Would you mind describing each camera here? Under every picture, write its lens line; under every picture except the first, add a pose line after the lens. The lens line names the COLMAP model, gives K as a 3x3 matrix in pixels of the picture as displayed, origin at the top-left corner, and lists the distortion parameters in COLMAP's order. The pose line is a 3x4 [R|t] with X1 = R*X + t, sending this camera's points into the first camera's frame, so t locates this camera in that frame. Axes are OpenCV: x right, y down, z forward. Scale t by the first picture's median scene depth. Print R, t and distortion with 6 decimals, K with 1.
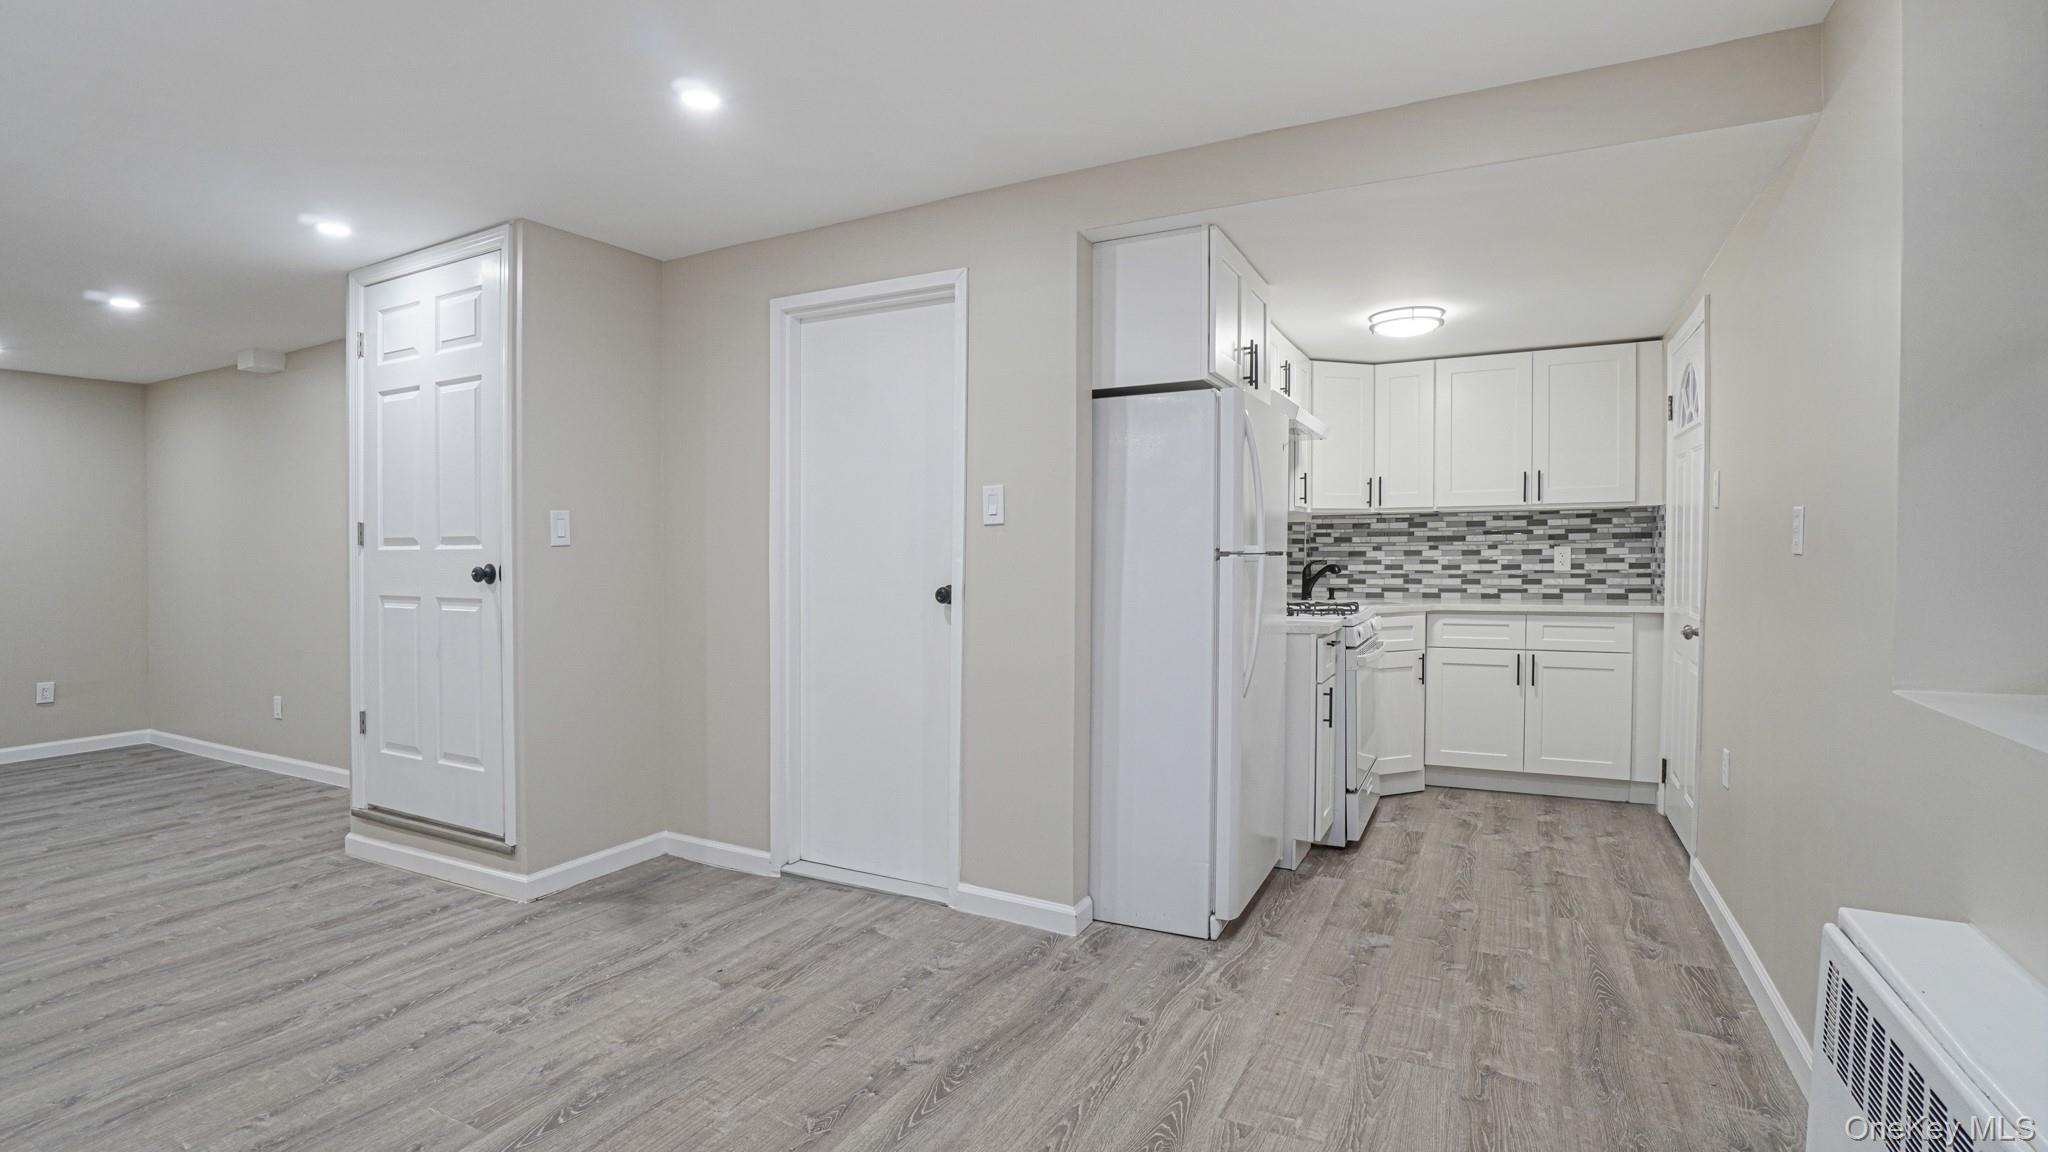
lens RADIAL K [[877.2, 0, 1022.5], [0, 877.2, 560.2], [0, 0, 1]] dist [-0.003251, 0.002923]
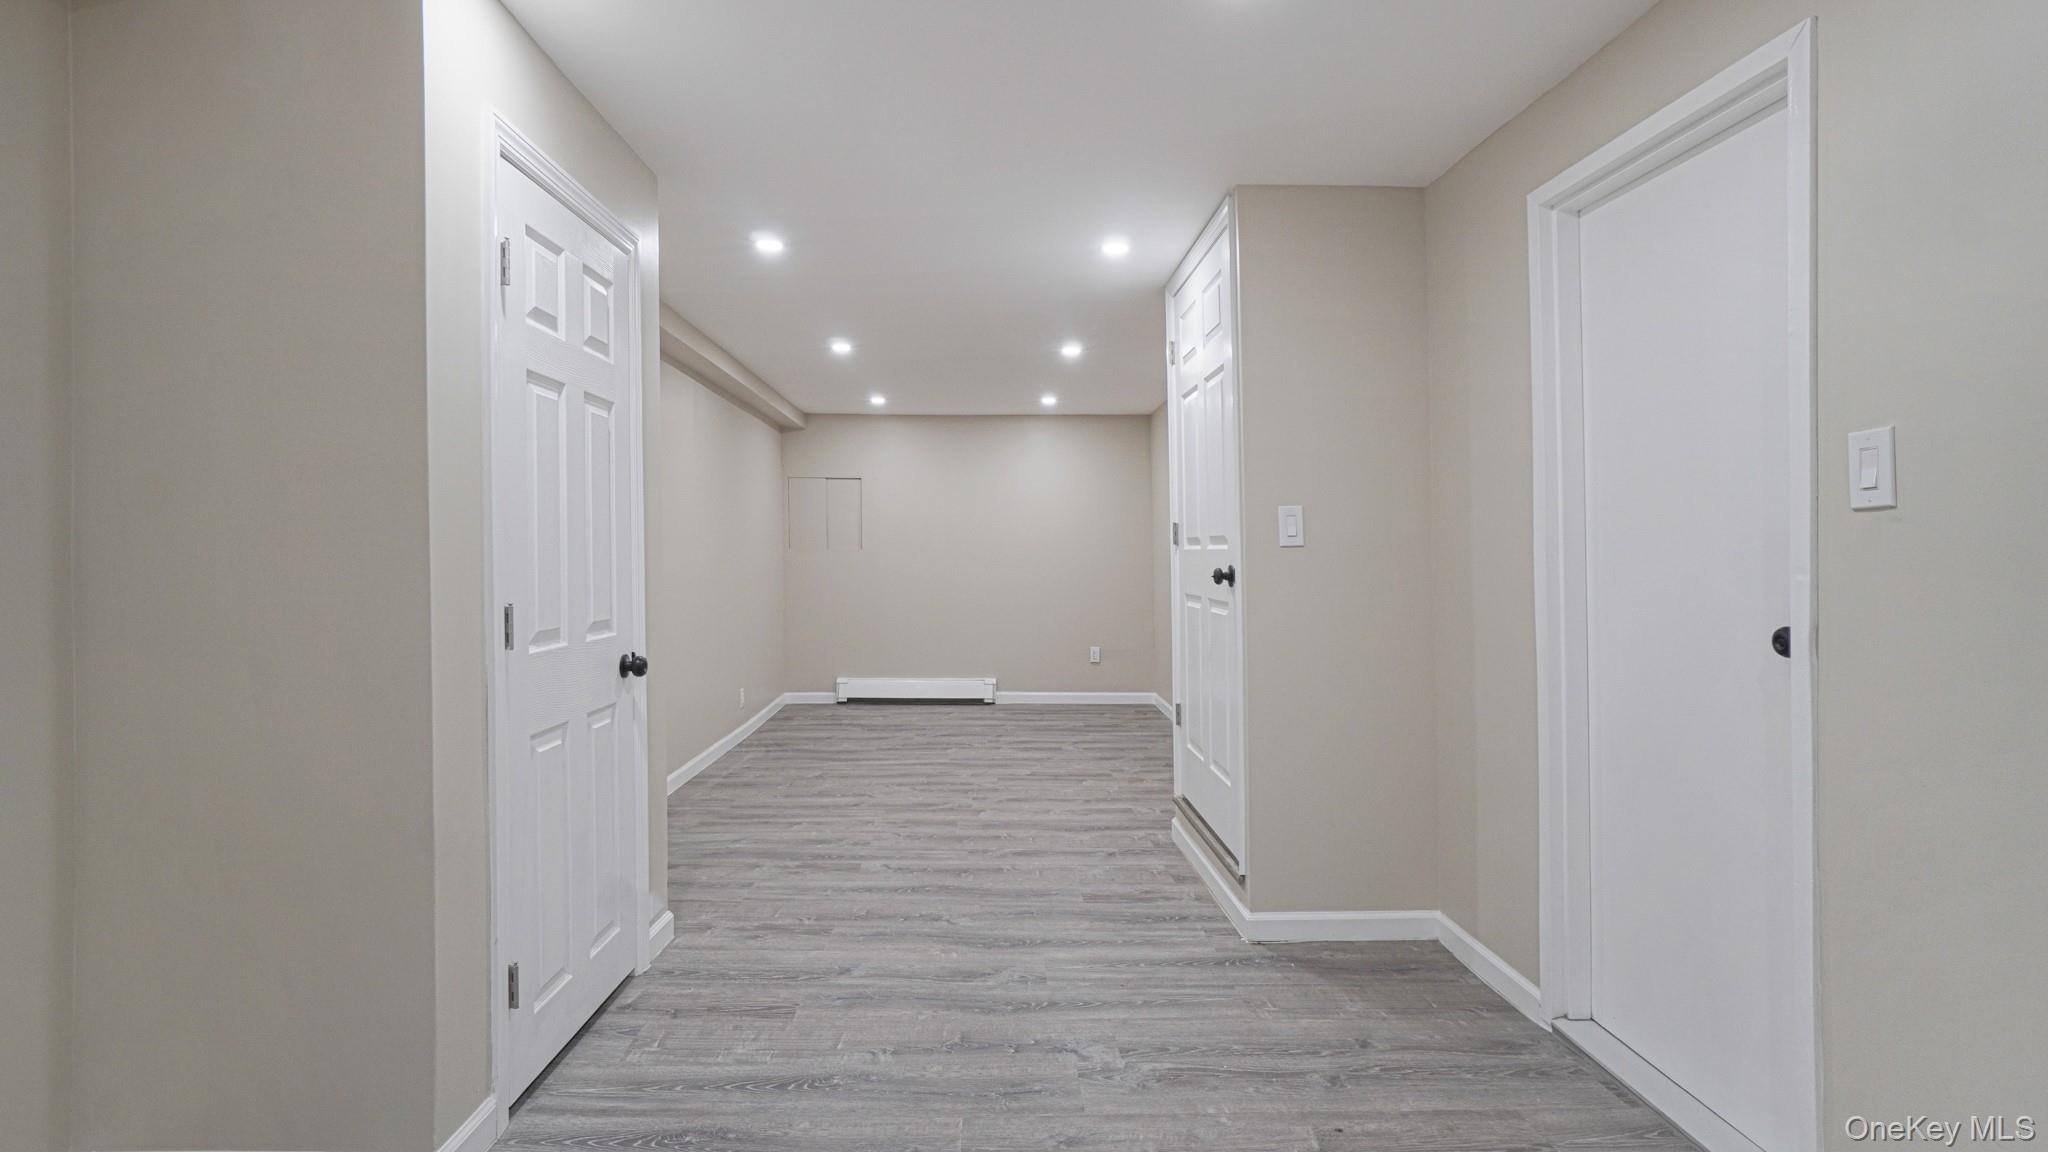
lens RADIAL K [[968.4, 0, 1017.6], [0, 968.4, 538.5], [0, 0, 1]] dist [-0.027955, 0.002814]
pose [[0.529489, 0.000263, -0.848317, 0.155313], [-0.023326, 0.999626, -0.014249, -0.004053], [0.847996, 0.027332, 0.529297, 0.283166]]
